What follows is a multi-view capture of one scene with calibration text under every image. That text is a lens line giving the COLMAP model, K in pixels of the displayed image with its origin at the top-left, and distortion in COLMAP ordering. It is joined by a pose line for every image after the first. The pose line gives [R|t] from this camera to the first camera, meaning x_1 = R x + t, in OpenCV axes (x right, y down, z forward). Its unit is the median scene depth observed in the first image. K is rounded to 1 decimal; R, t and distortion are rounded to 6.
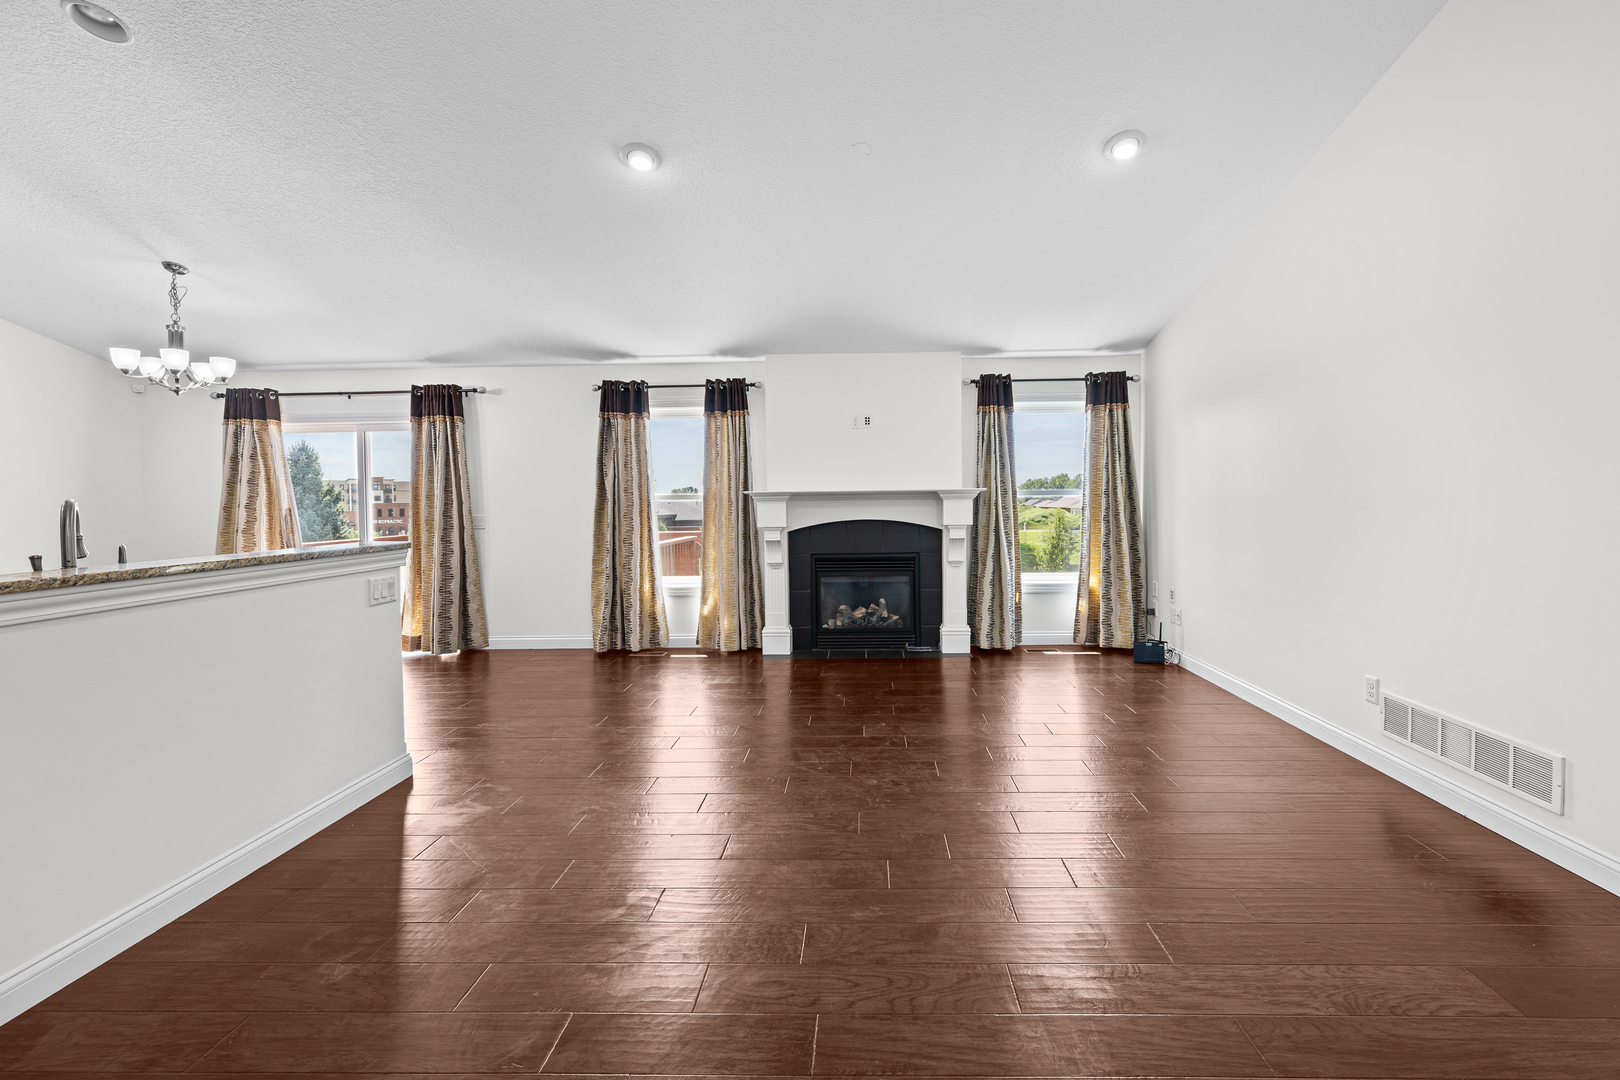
lens RADIAL K [[677.9, 0, 850.8], [0, 677.9, 513.4], [0, 0, 1]] dist [-0.002220, -0.000147]
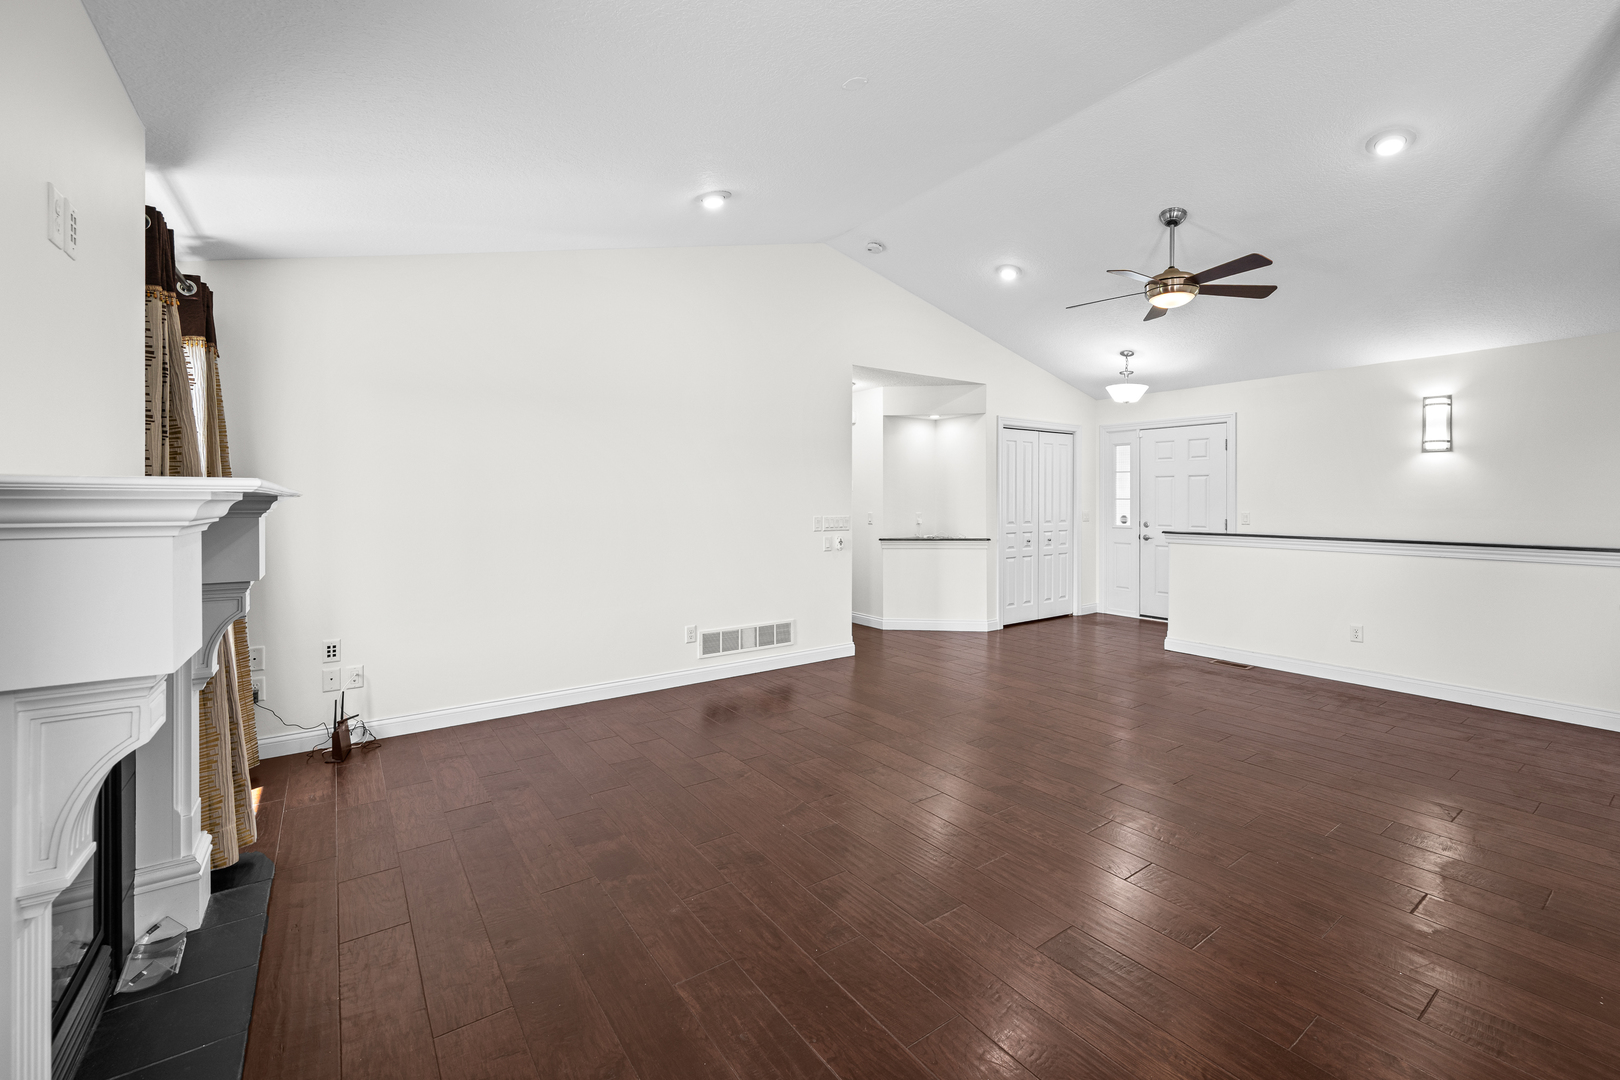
lens RADIAL K [[689.2, 0, 859.3], [0, 689.2, 501.9], [0, 0, 1]] dist [-0.001180, -0.000106]
pose [[-0.623509, 0.009619, 0.781757, -0.386742], [0.023554, 0.999702, 0.006485, -0.022667], [-0.781461, 0.022457, -0.623550, 0.932430]]
